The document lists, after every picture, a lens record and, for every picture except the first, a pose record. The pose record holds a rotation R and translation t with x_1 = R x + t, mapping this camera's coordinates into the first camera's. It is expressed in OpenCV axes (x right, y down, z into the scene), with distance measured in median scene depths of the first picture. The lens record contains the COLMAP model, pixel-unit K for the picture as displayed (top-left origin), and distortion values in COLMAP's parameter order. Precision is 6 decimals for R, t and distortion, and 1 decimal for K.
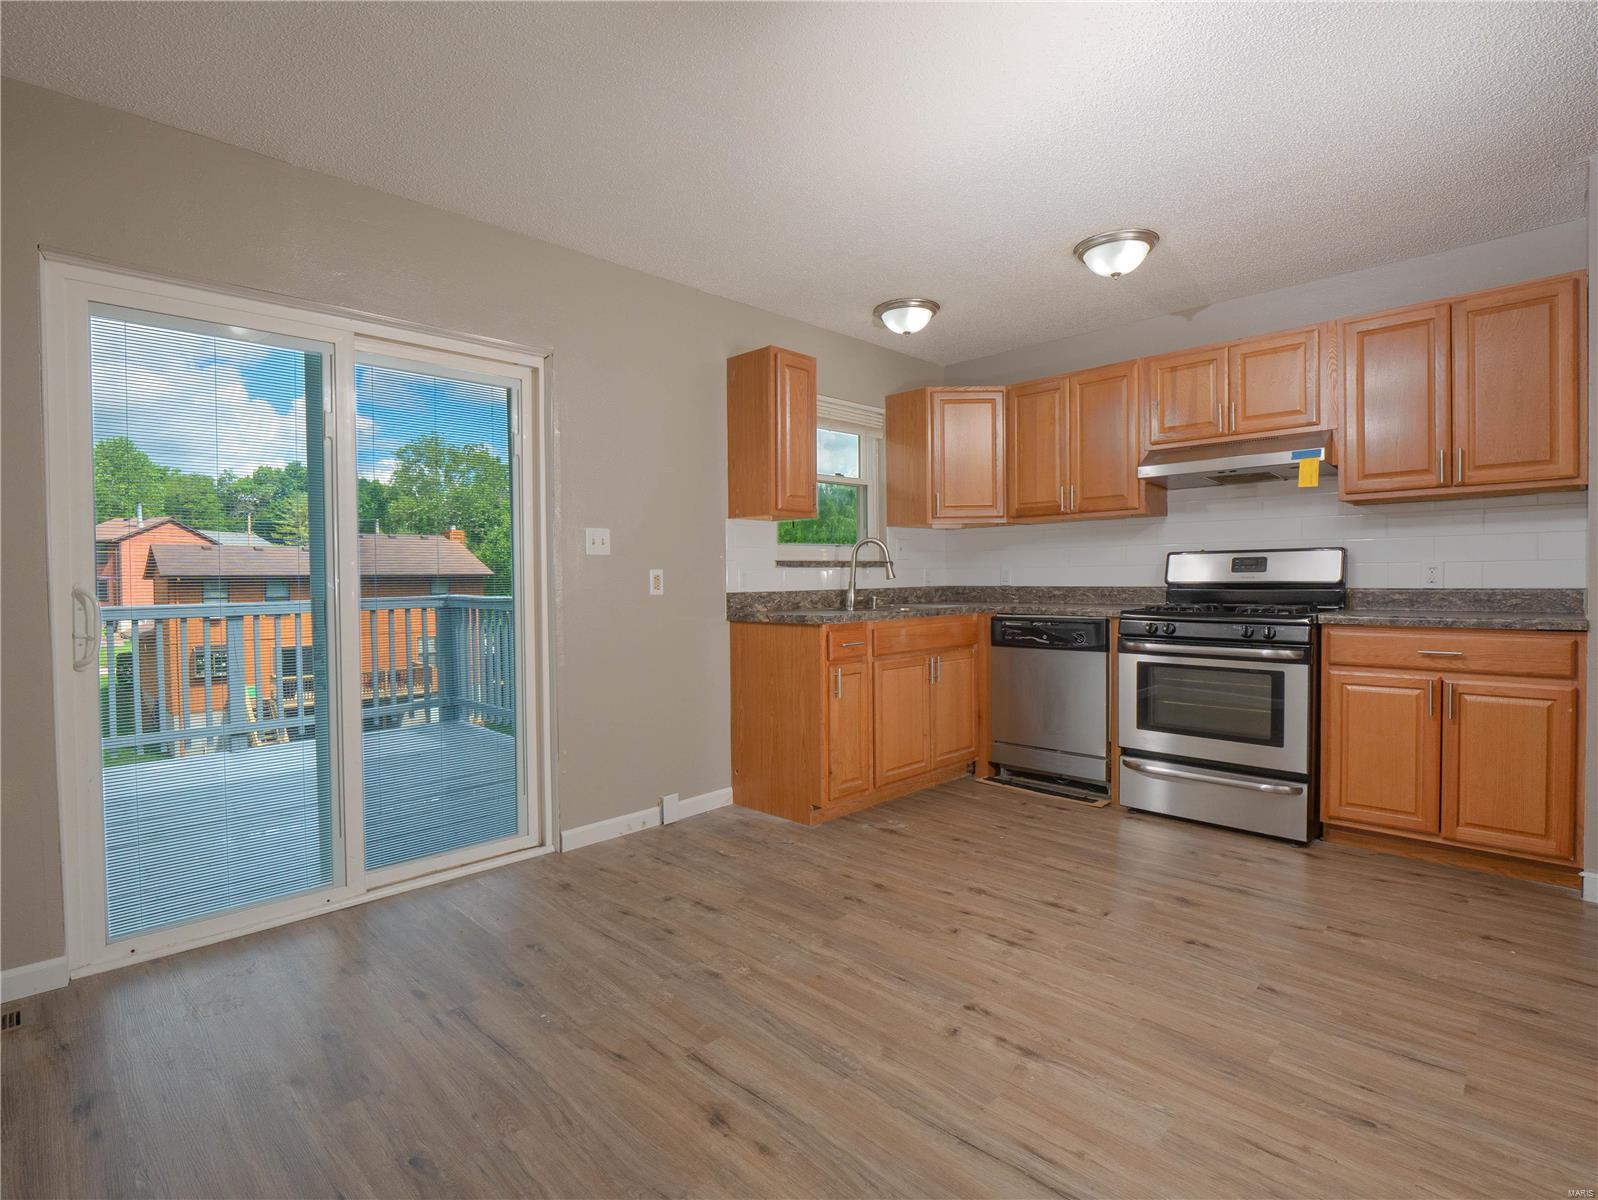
lens RADIAL K [[777.6, 0, 798.5], [0, 777.6, 596.1], [0, 0, 1]] dist [-0.014660, -0.000997]
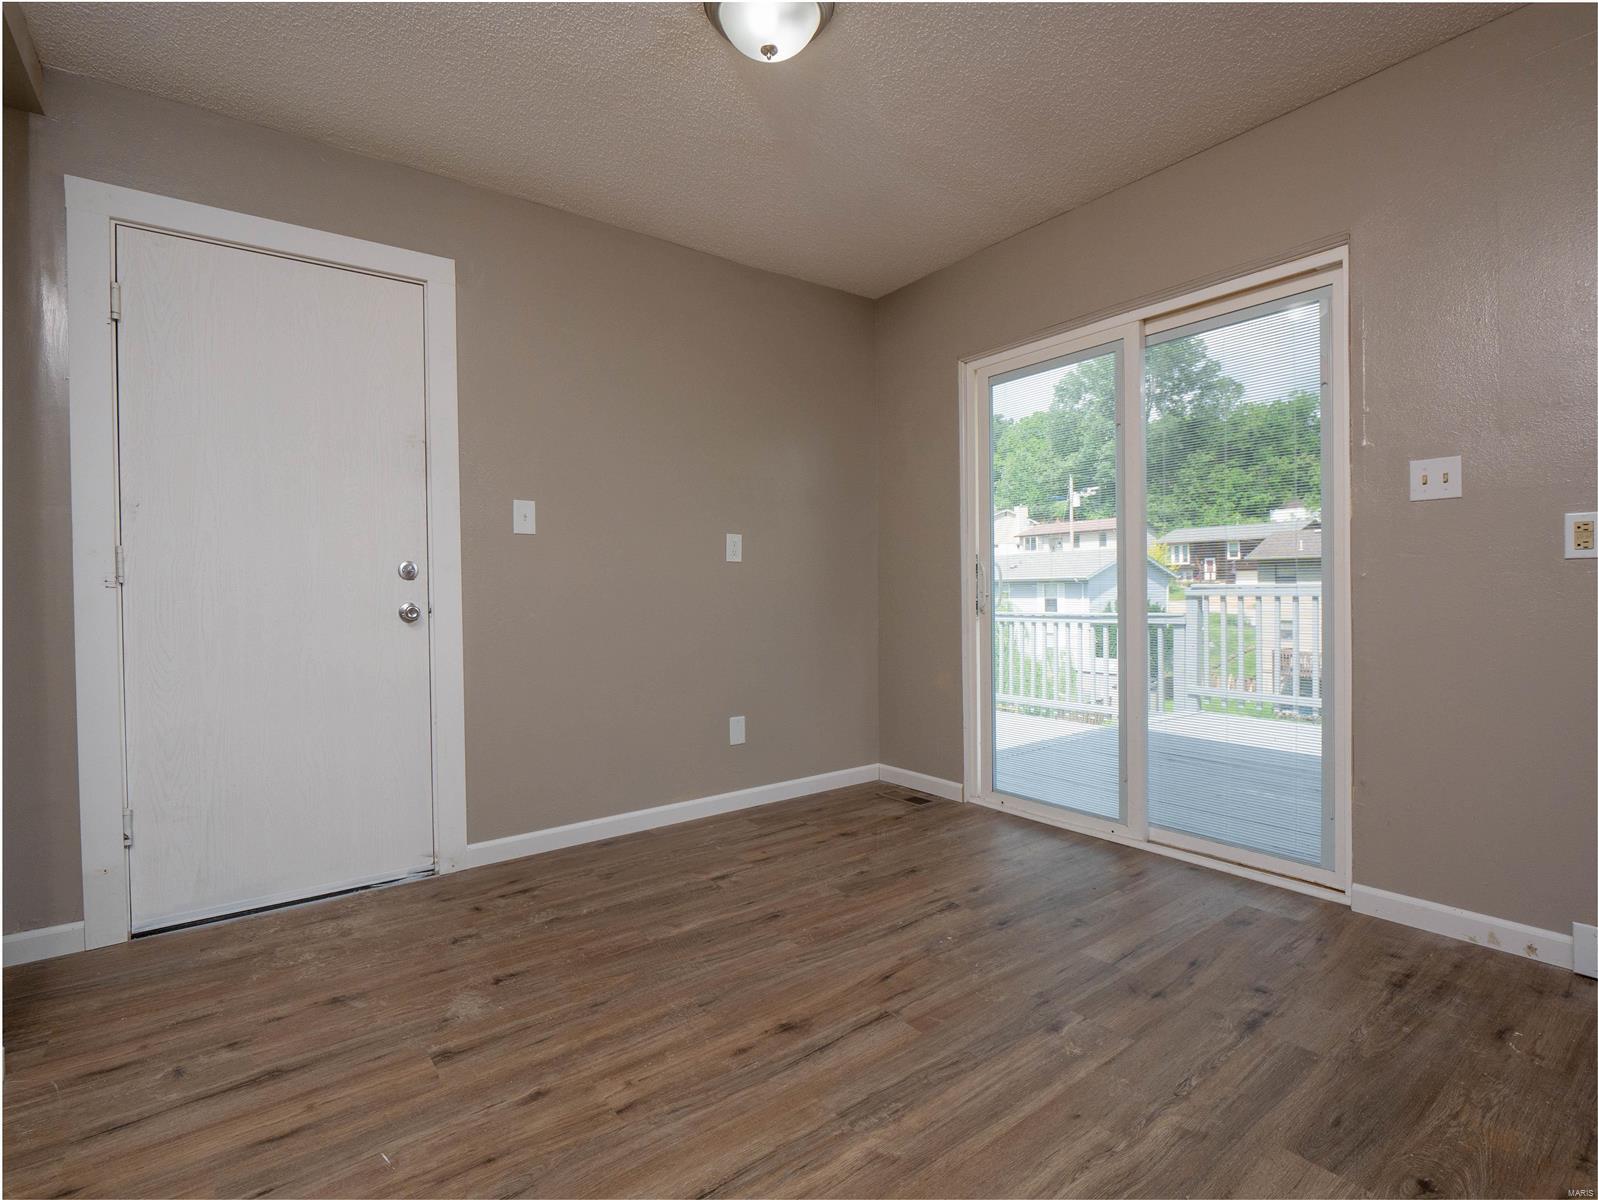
lens RADIAL K [[763.3, 0, 791.4], [0, 763.3, 597.2], [0, 0, 1]] dist [-0.013124, -0.002241]
pose [[-0.137536, 0.024070, -0.990204, 0.436944], [-0.007387, 0.999652, 0.025326, 0.017516], [0.990469, 0.010798, -0.137310, 0.526884]]
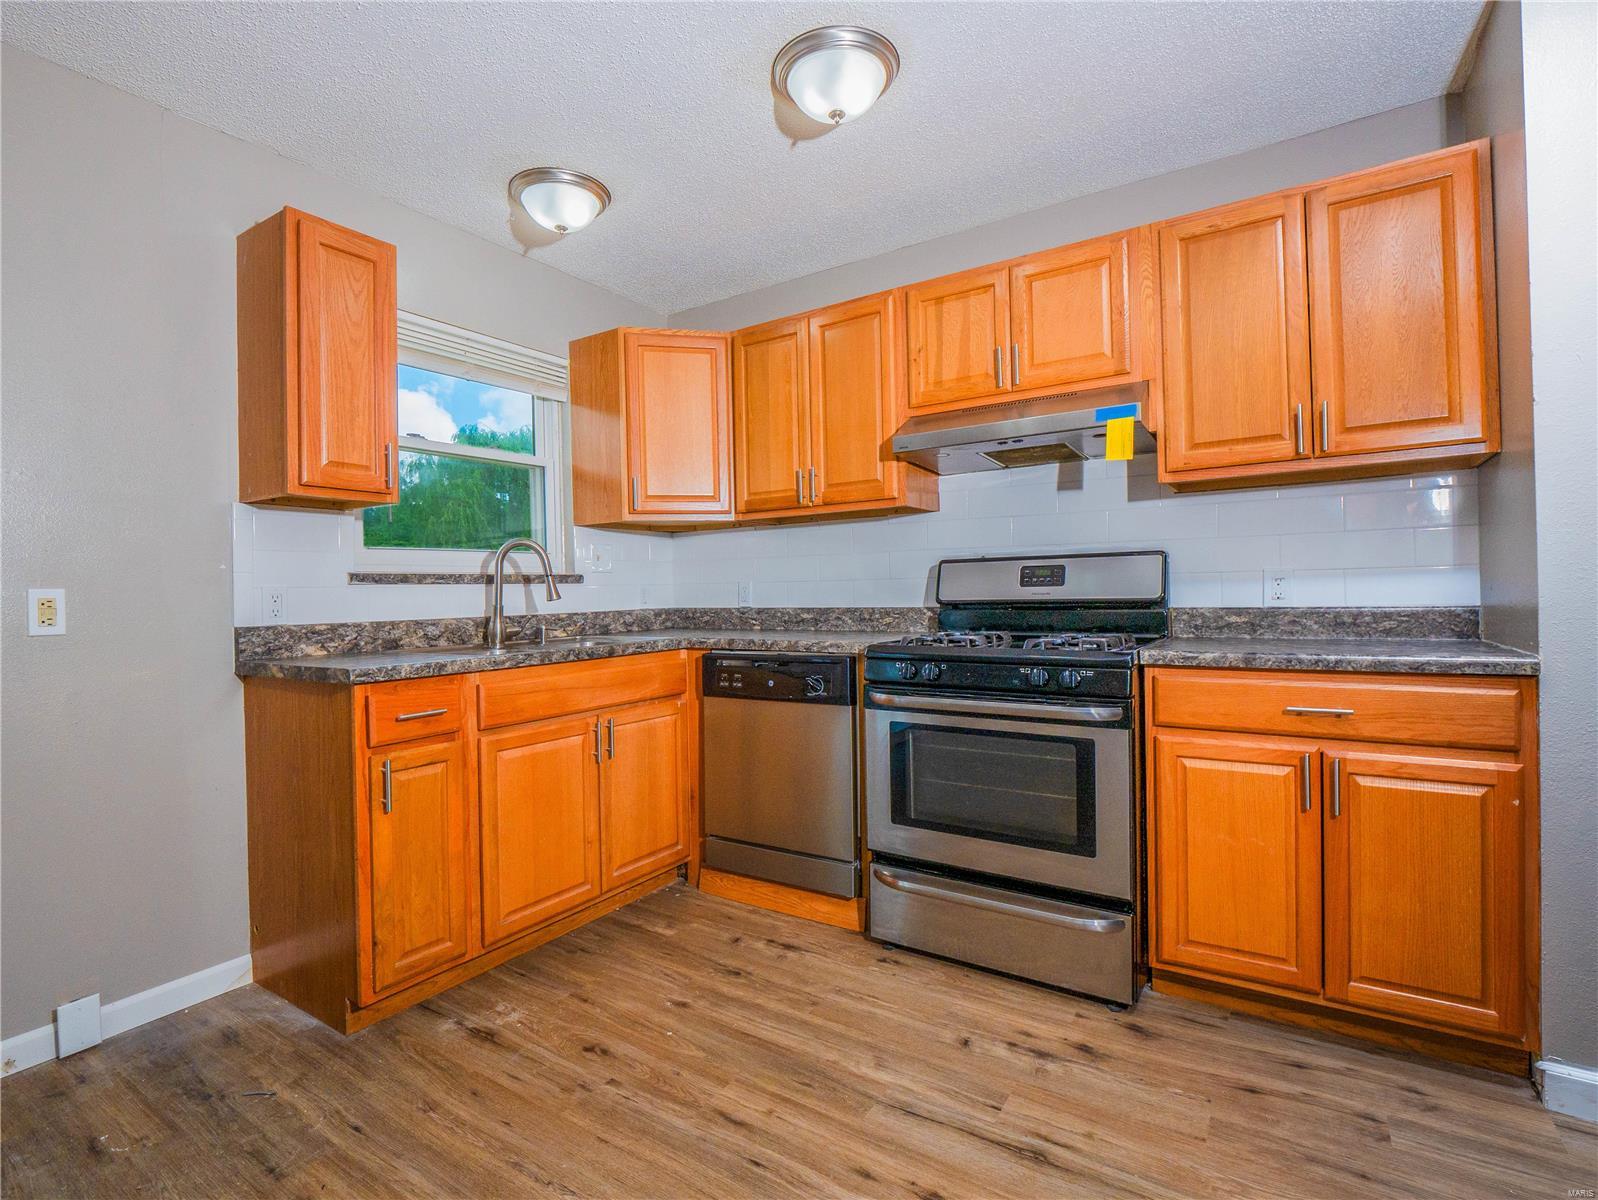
lens RADIAL K [[770.3, 0, 791.1], [0, 770.3, 595.8], [0, 0, 1]] dist [-0.013457, -0.001147]
pose [[0.979577, -0.008856, 0.200875, 0.228874], [0.013746, 0.999642, -0.022959, -0.009999], [-0.200600, 0.025251, 0.979348, 0.380123]]
